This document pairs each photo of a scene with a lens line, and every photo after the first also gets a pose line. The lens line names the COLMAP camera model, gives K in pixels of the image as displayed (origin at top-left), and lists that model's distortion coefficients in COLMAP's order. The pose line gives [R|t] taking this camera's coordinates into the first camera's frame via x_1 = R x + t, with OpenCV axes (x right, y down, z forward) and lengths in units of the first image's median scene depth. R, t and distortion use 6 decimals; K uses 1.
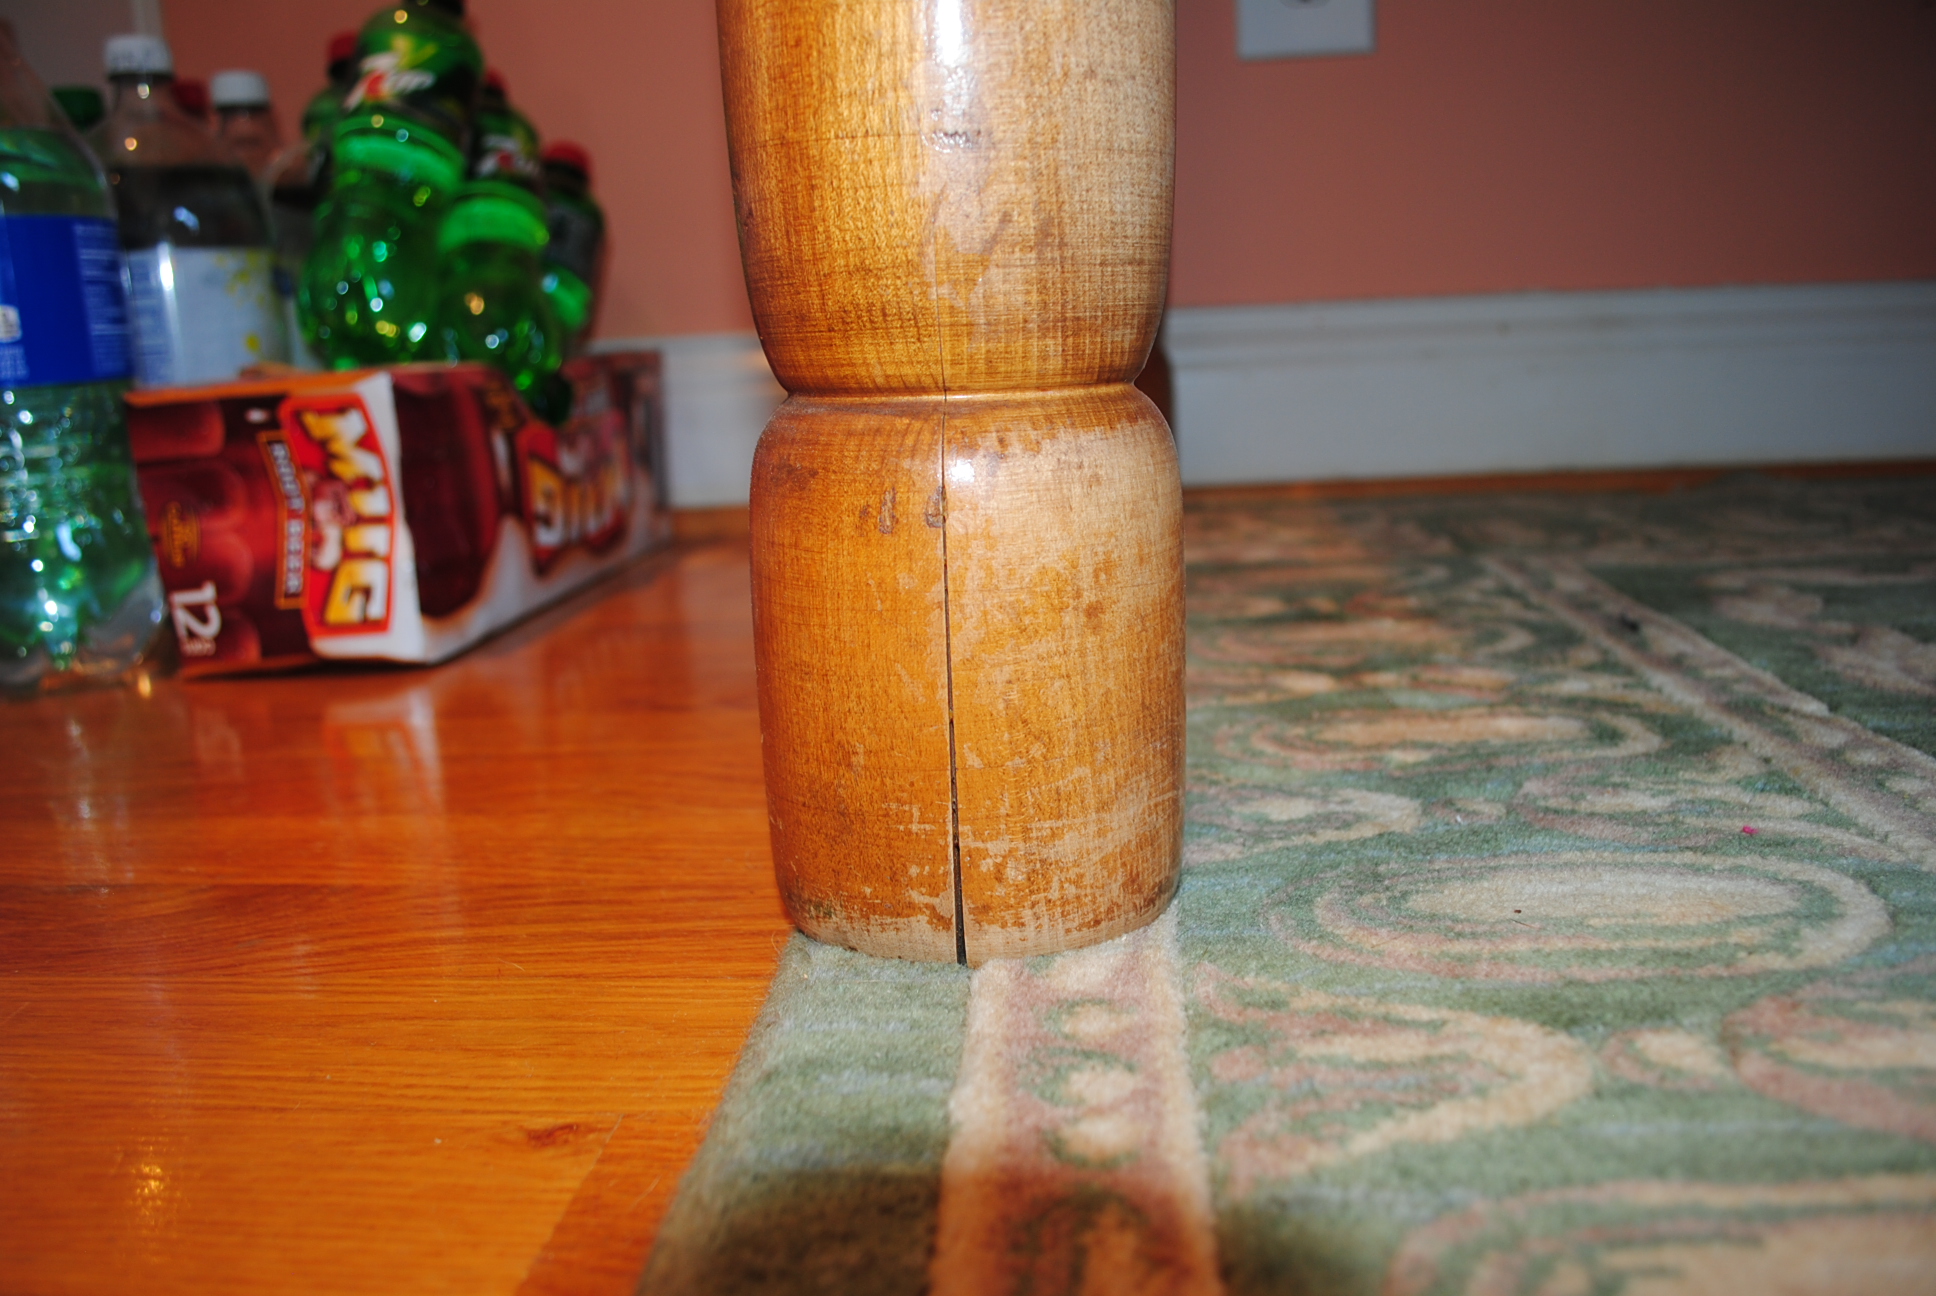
lens RADIAL K [[1469.0, 0, 982.1], [0, 1469.0, 688.8], [0, 0, 1]] dist [-0.088416, 0.014711]
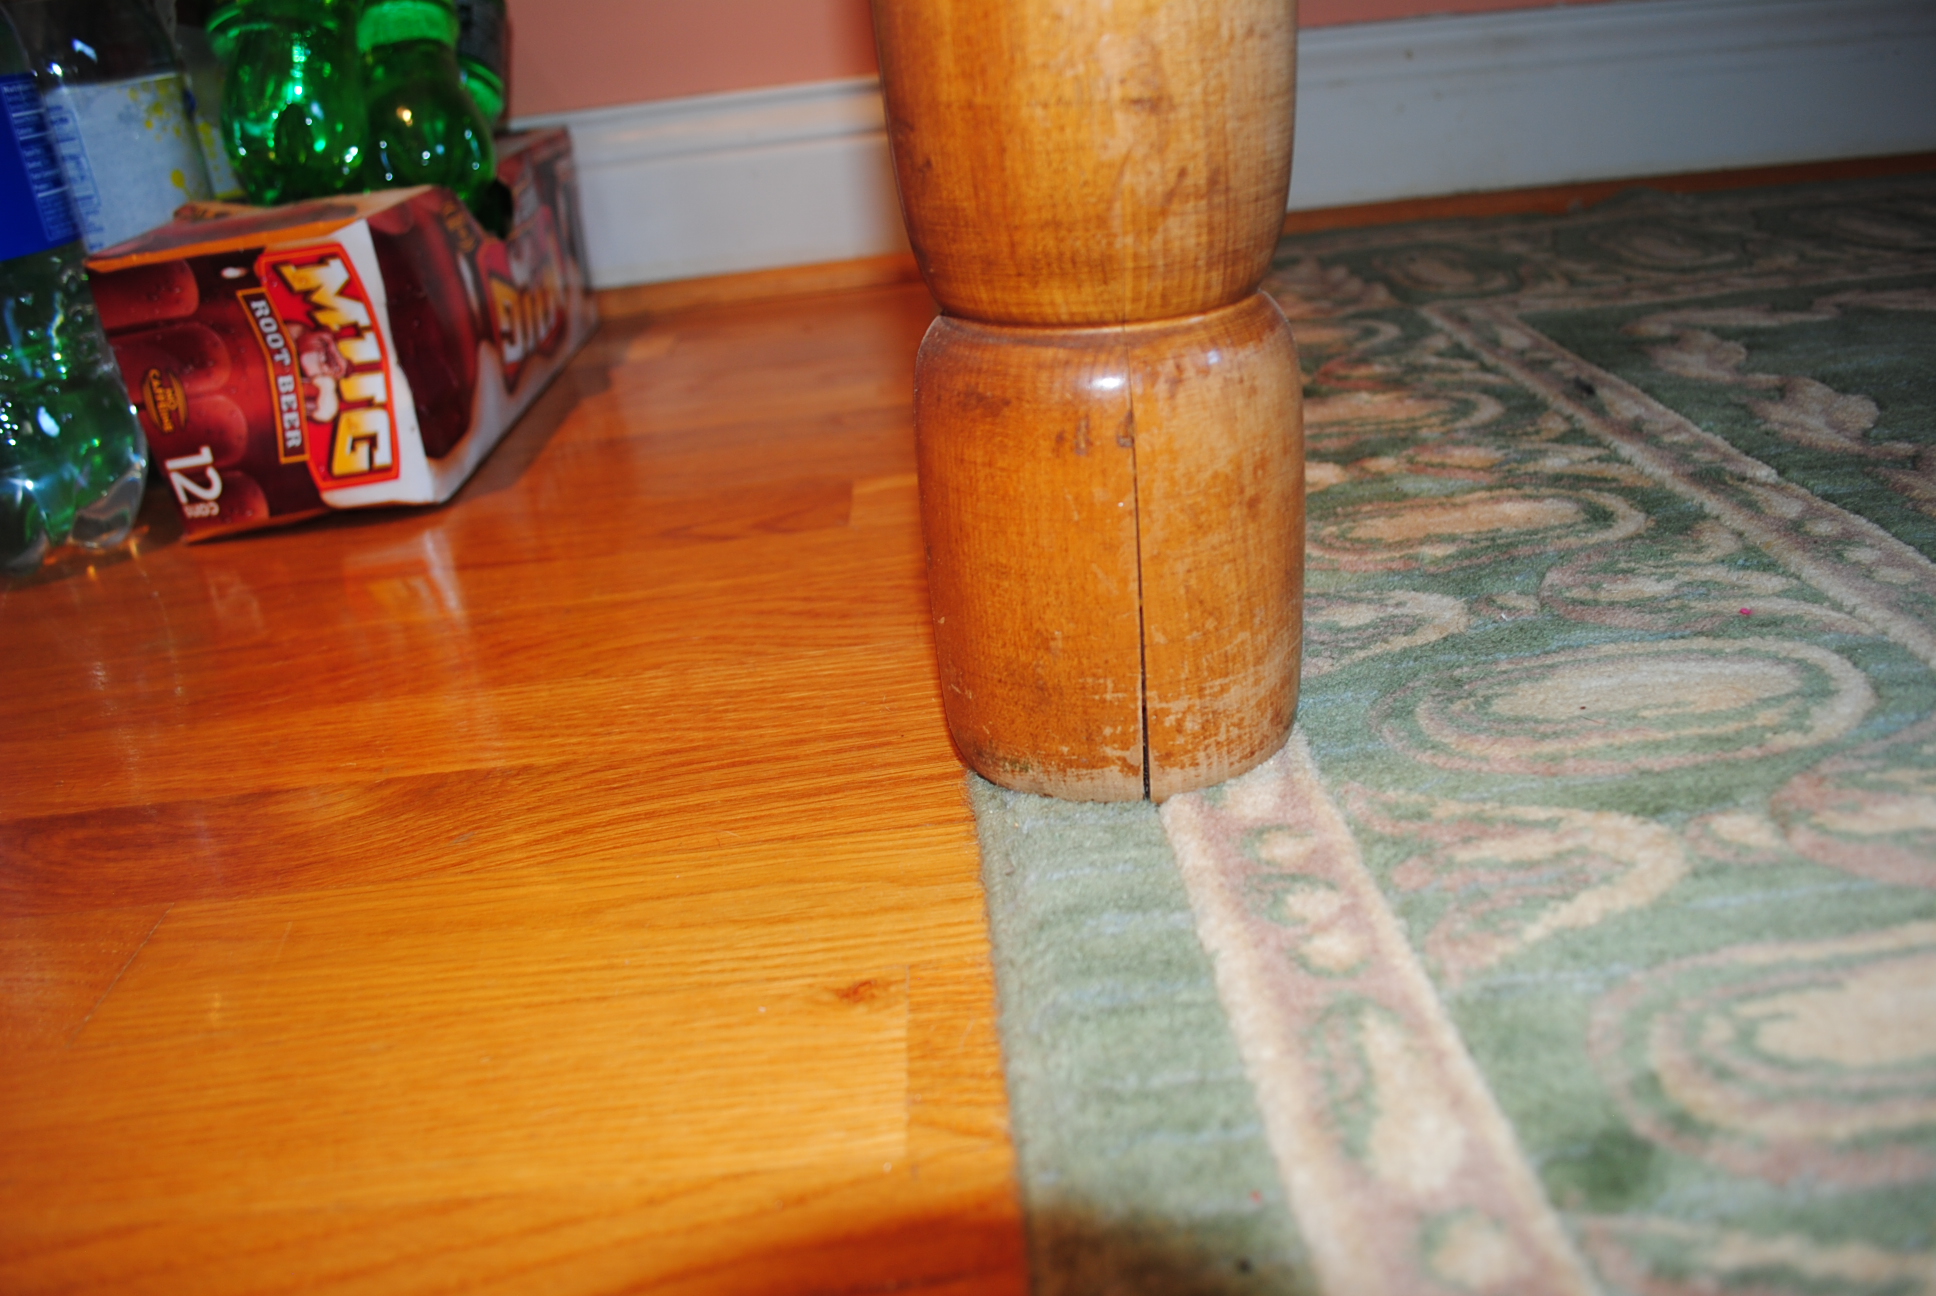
lens RADIAL K [[1469.0, 0, 988.3], [0, 1469.0, 683.5], [0, 0, 1]] dist [-0.088416, 0.014711]
pose [[0.990494, -0.100194, 0.094248, -0.233438], [0.079290, 0.975752, 0.204011, -0.151741], [-0.112404, -0.194599, 0.974421, -0.123375]]
